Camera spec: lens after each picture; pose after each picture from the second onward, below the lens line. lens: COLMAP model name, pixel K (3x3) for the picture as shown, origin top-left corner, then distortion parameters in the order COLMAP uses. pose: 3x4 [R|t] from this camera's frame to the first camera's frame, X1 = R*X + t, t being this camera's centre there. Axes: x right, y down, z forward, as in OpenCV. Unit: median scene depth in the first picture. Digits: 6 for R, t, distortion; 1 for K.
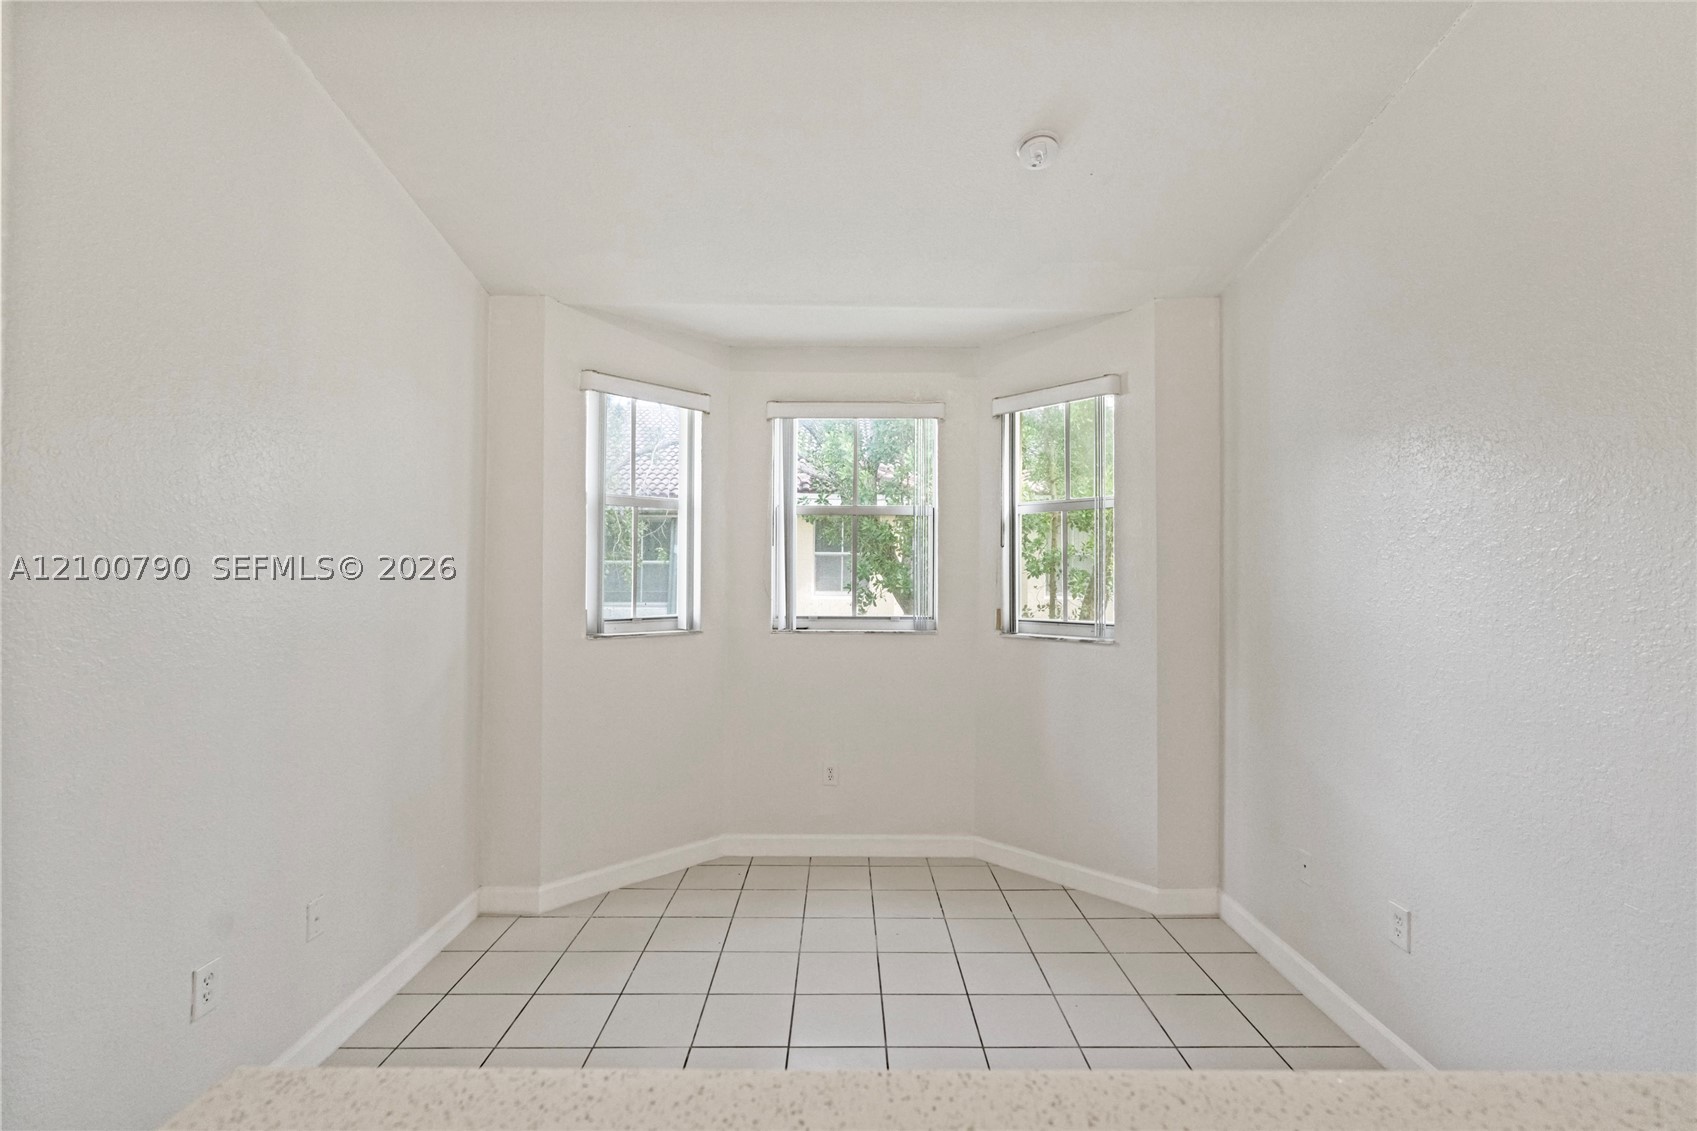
lens RADIAL K [[775.5, 0, 853.2], [0, 775.5, 580.2], [0, 0, 1]] dist [-0.002795, 0.000571]
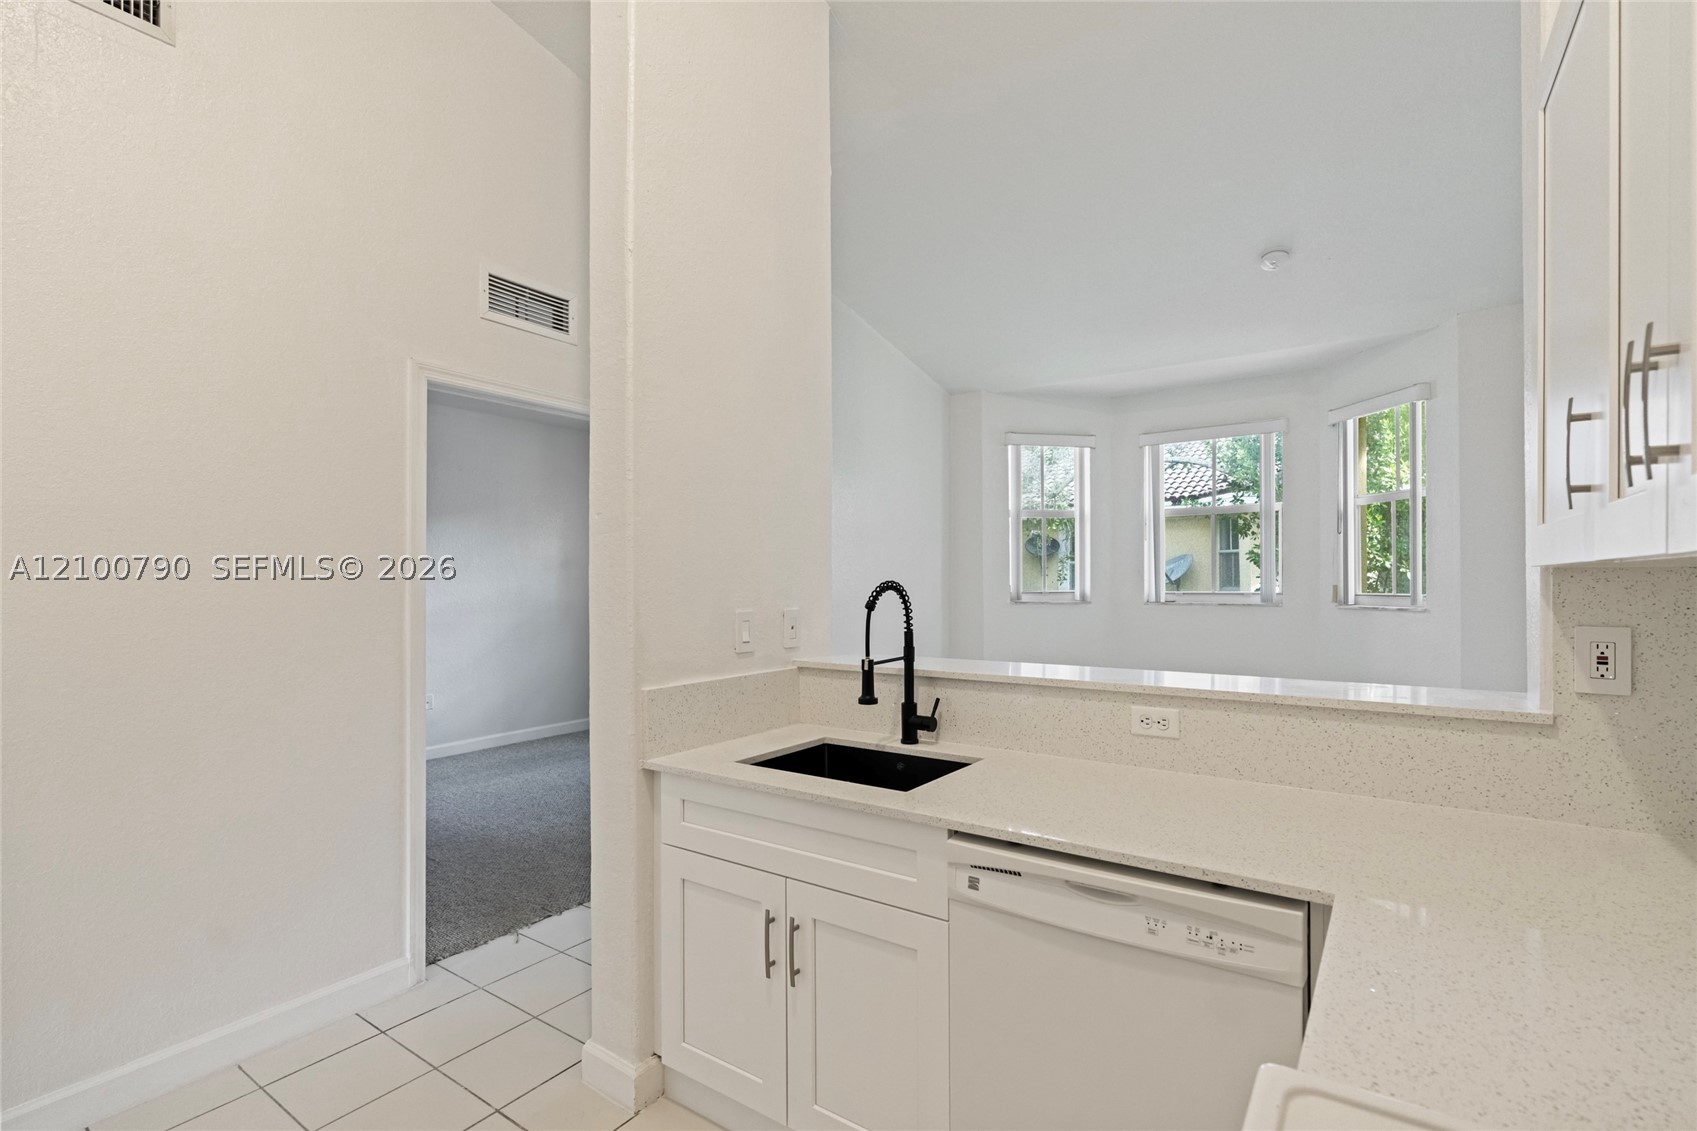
lens RADIAL K [[781.7, 0, 857.0], [0, 781.7, 589.2], [0, 0, 1]] dist [-0.001762, 0.001079]
pose [[0.814908, -0.000770, -0.579589, 0.287749], [-0.000120, 0.999999, -0.001498, 0.045417], [0.579590, 0.001291, 0.814907, -0.418823]]
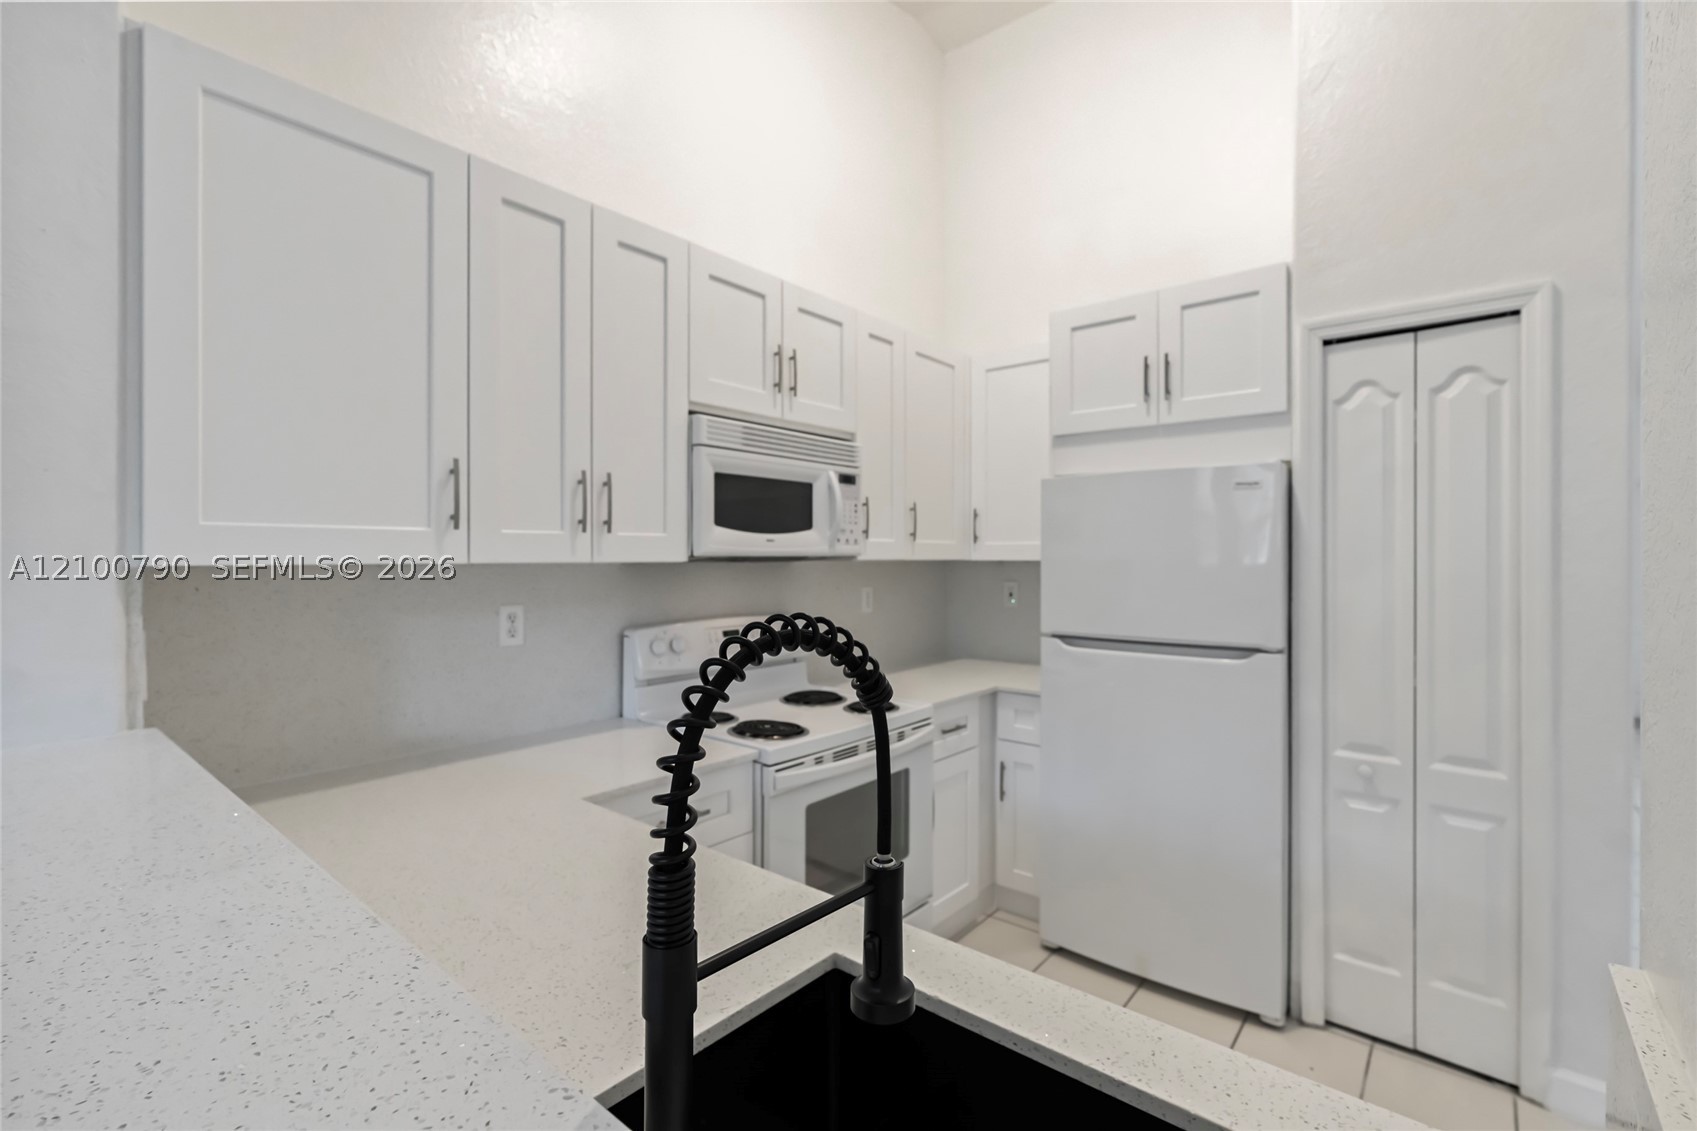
lens RADIAL K [[762.3, 0, 859.1], [0, 762.3, 552.9], [0, 0, 1]] dist [-0.003727, 0.000266]
pose [[-0.765738, -0.001855, 0.643150, -0.098126], [0.003455, 0.999970, 0.006998, 0.027418], [-0.643143, 0.007580, -0.765708, 0.124071]]
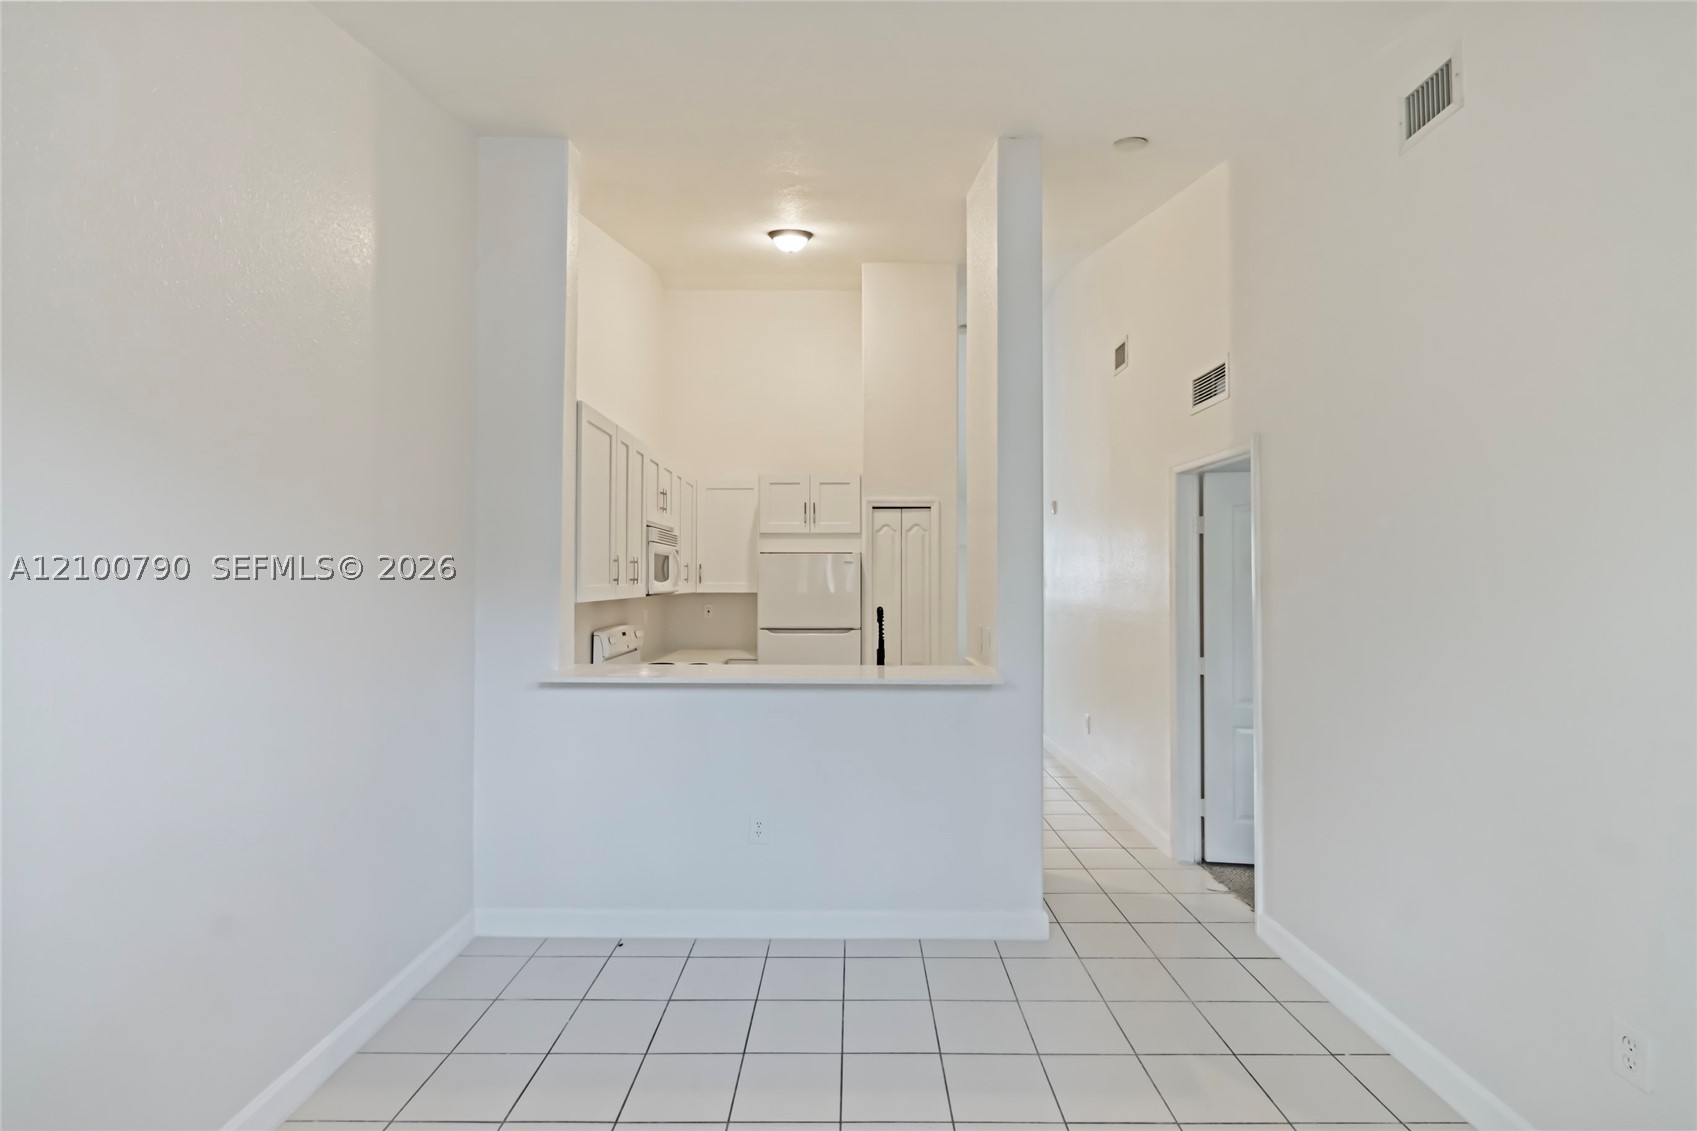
lens RADIAL K [[769.3, 0, 852.4], [0, 769.3, 561.2], [0, 0, 1]] dist [-0.000163, 0.000154]
pose [[-0.999876, -0.004273, 0.015160, 0.017265], [-0.004454, 0.999919, -0.011935, -0.003892], [-0.015108, -0.012001, -0.999814, 0.934246]]
